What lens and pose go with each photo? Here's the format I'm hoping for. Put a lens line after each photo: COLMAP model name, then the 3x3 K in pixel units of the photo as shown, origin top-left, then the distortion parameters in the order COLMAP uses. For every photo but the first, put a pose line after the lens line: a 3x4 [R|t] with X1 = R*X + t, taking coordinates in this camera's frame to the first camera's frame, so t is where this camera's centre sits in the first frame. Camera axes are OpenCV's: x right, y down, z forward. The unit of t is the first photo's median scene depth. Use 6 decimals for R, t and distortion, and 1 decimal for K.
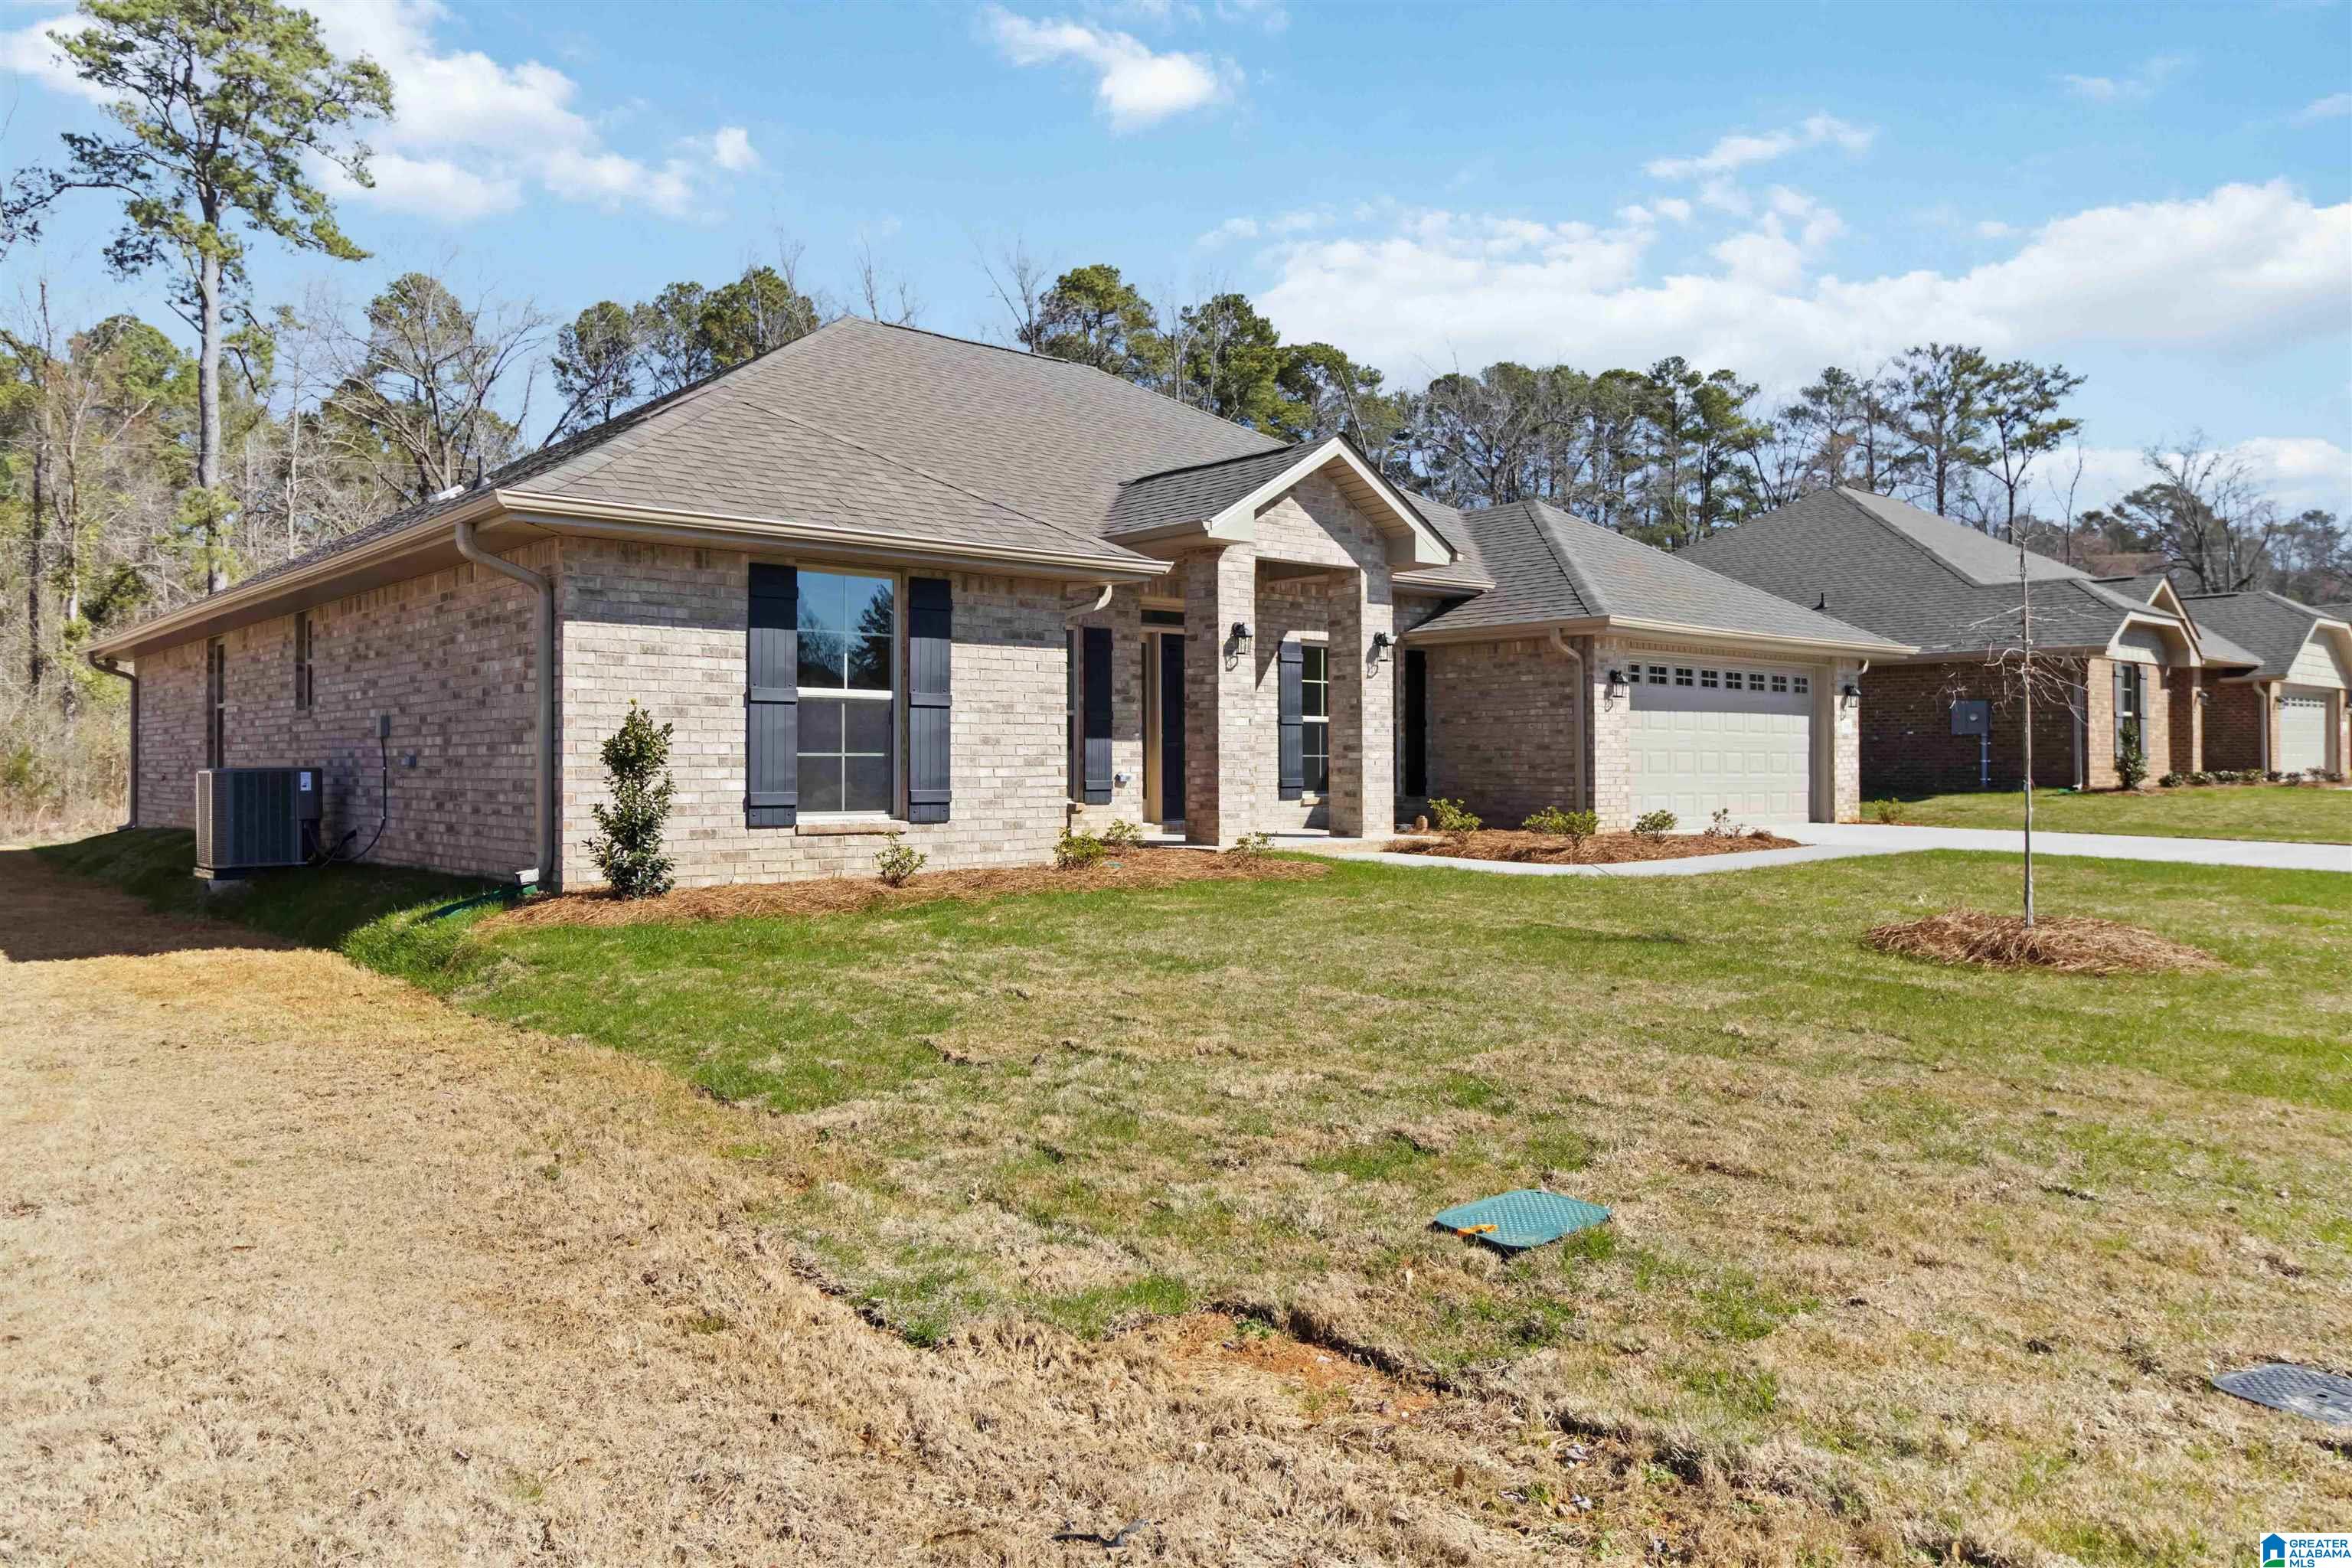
lens RADIAL K [[1629.9, 0, 1171.6], [0, 1629.9, 770.6], [0, 0, 1]] dist [-0.005067, 0.002725]
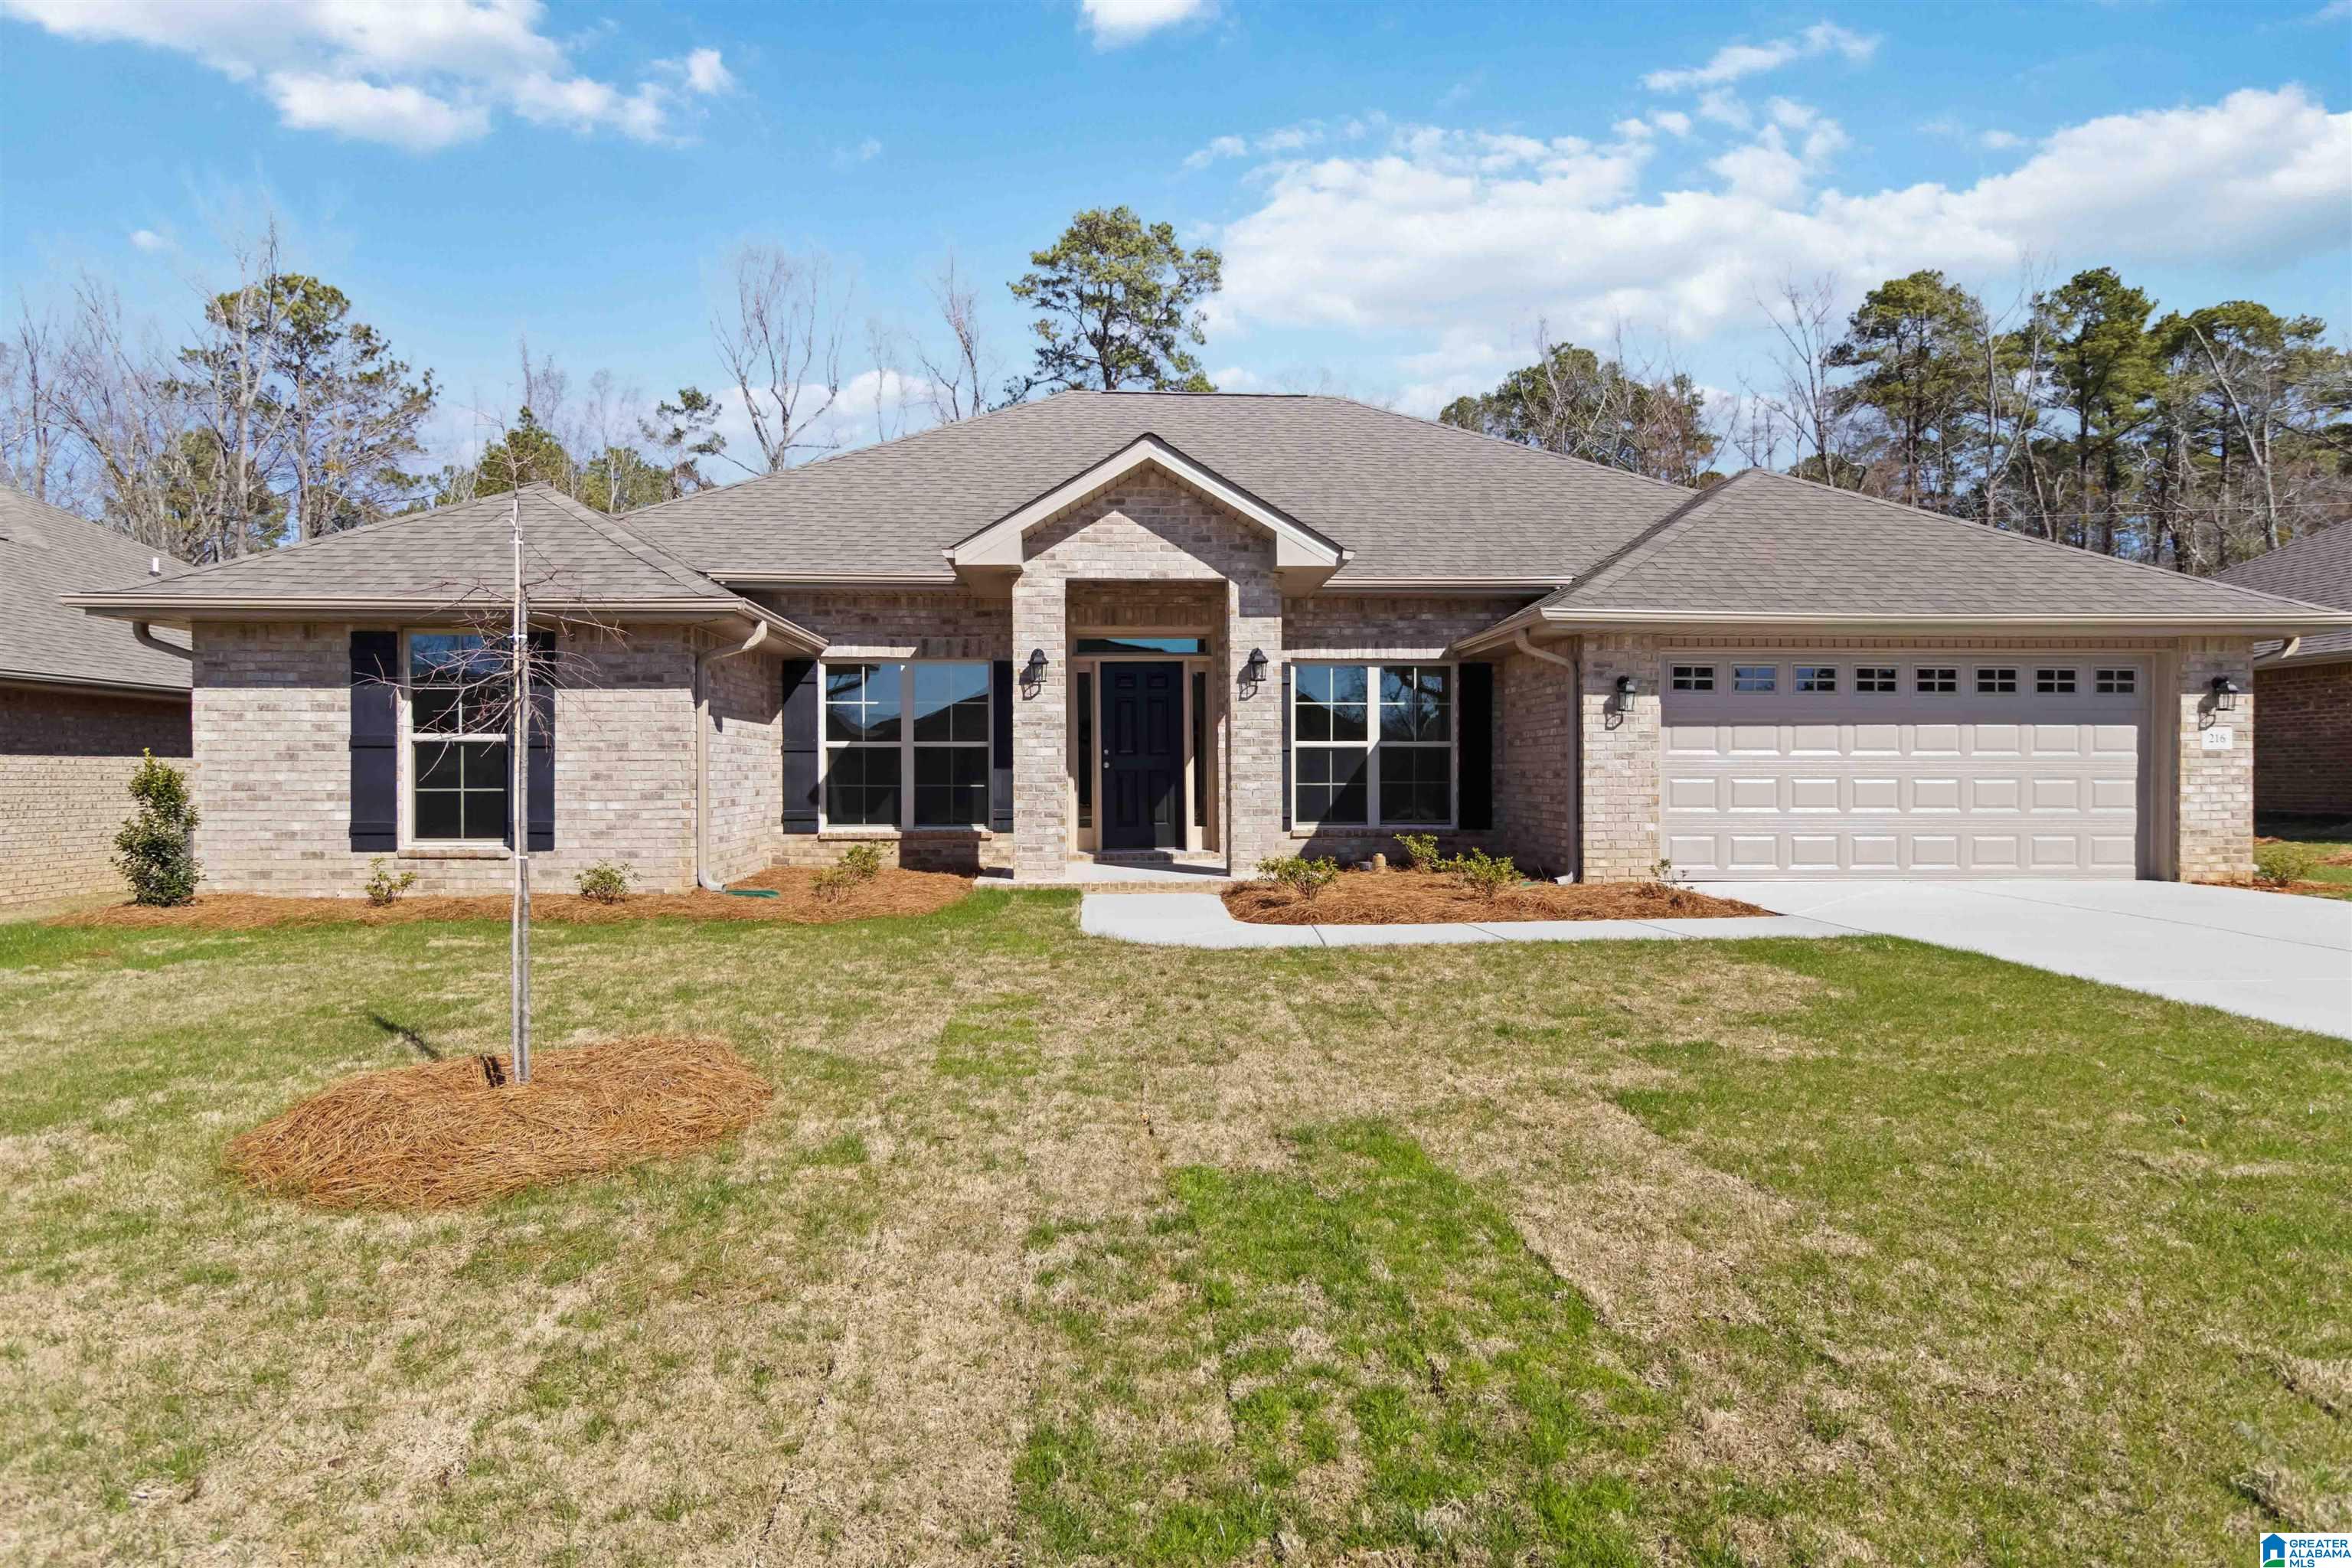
lens RADIAL K [[1356.1, 0, 1182.5], [0, 1356.1, 790.3], [0, 0, 1]] dist [0.001461, 0.003172]
pose [[0.787134, 0.005581, -0.616756, 0.562763], [-0.001568, 0.999974, 0.007048, -0.011877], [0.616780, -0.004581, 0.787123, 0.389285]]
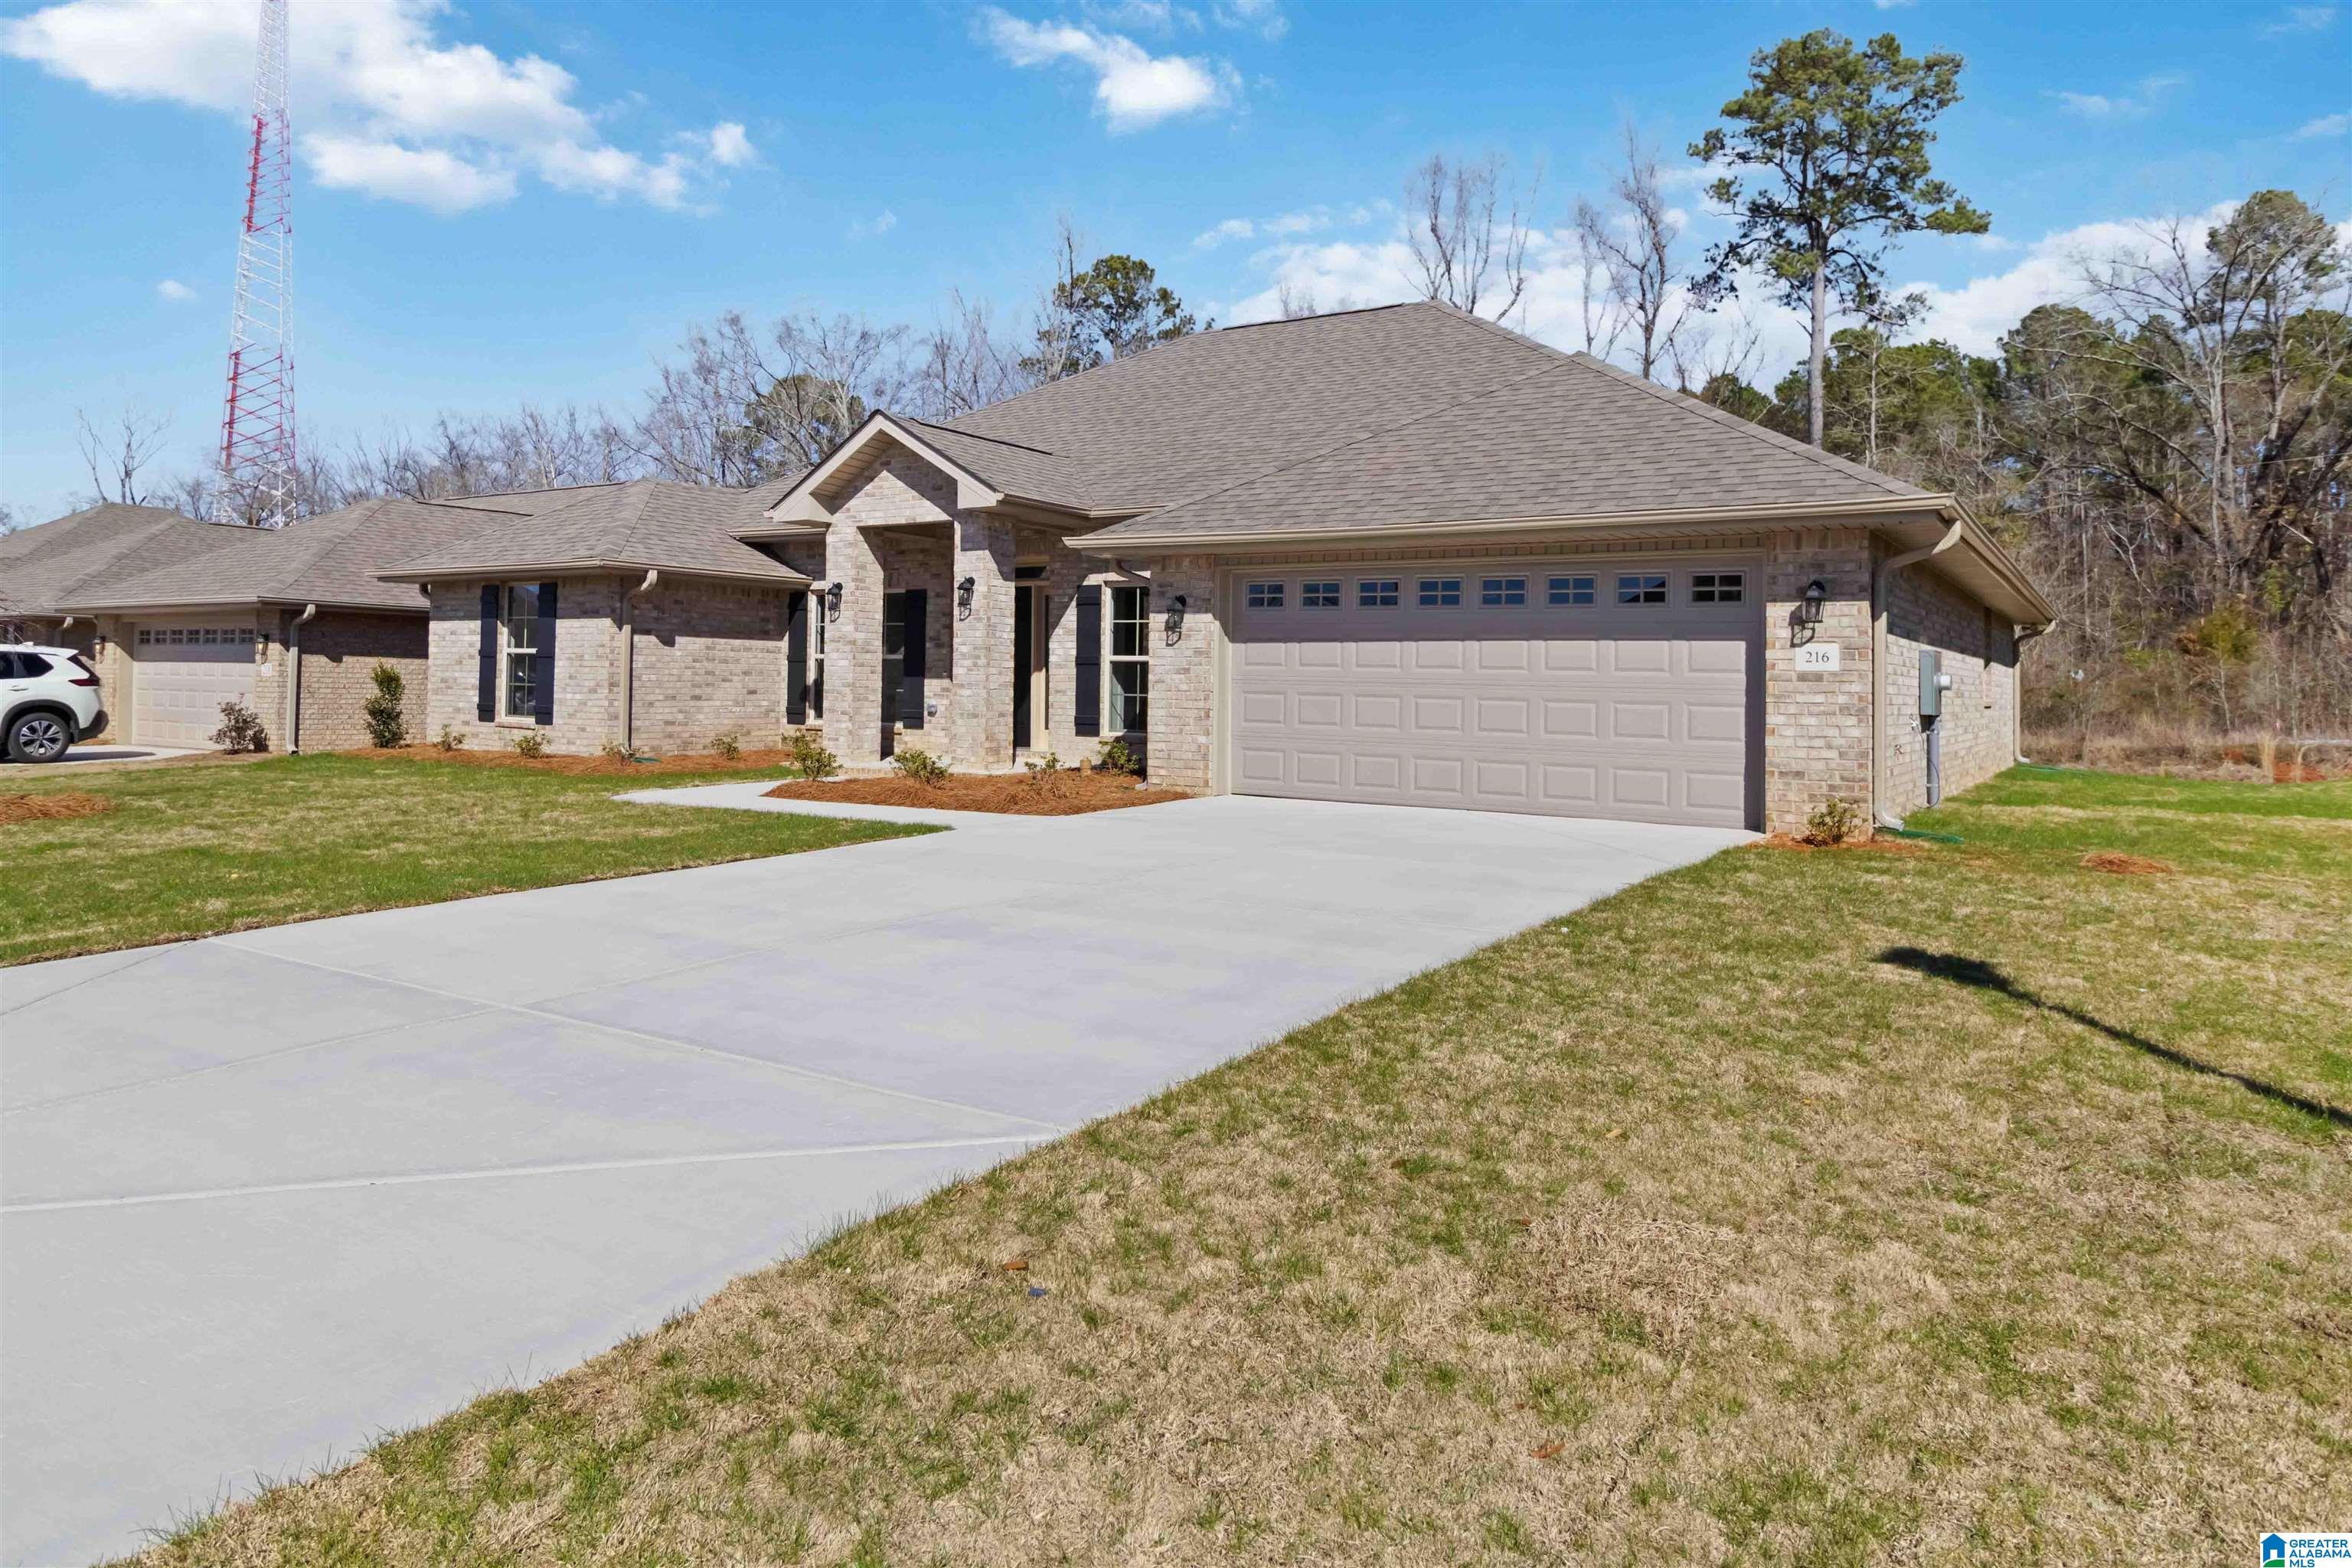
lens RADIAL K [[1482.1, 0, 1138.6], [0, 1482.1, 670.8], [0, 0, 1]] dist [0.001220, 0.000331]
pose [[0.250791, -0.004165, -0.968032, 1.102854], [-0.023009, 0.999683, -0.010262, -0.016539], [0.967768, 0.024847, 0.250615, 0.874189]]
